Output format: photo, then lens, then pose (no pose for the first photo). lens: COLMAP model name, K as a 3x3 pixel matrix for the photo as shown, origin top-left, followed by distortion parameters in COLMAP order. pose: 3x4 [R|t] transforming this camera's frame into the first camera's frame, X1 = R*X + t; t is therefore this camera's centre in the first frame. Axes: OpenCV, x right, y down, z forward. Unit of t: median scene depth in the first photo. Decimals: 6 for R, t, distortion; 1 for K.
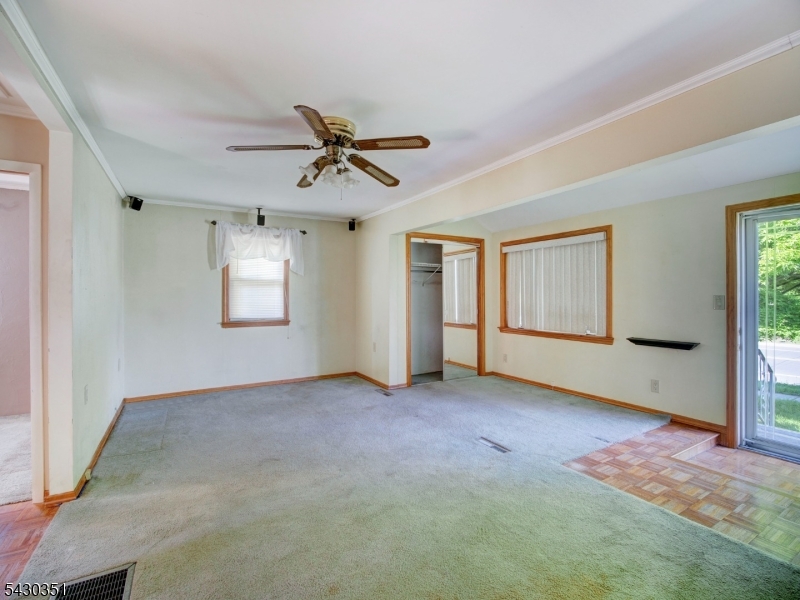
lens RADIAL K [[365.0, 0, 399.7], [0, 365.0, 295.4], [0, 0, 1]] dist [-0.015052, 0.000008]
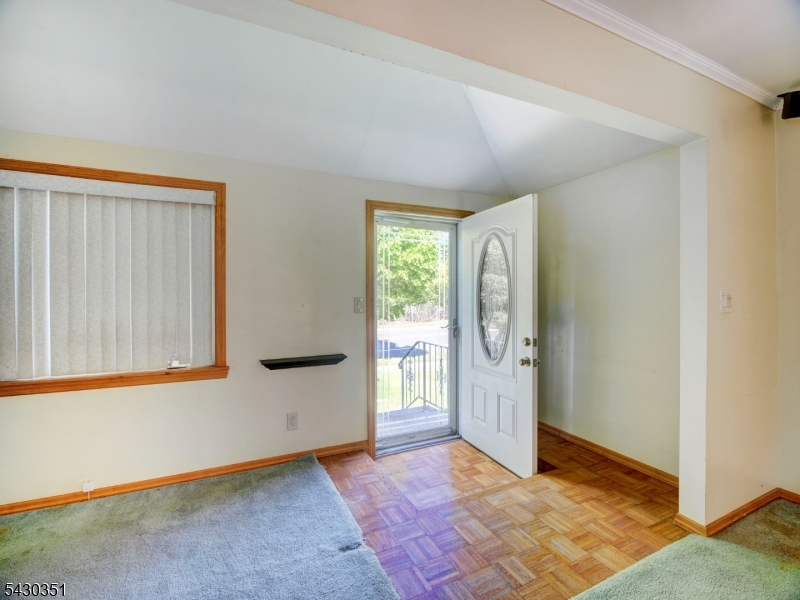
lens RADIAL K [[365.0, 0, 400.7], [0, 365.0, 297.0], [0, 0, 1]] dist [-0.015052, 0.000008]
pose [[0.080411, 0.001456, 0.996761, -0.008693], [0.003267, 0.999993, -0.001724, 0.001043], [-0.996756, 0.003395, 0.080406, 0.654585]]
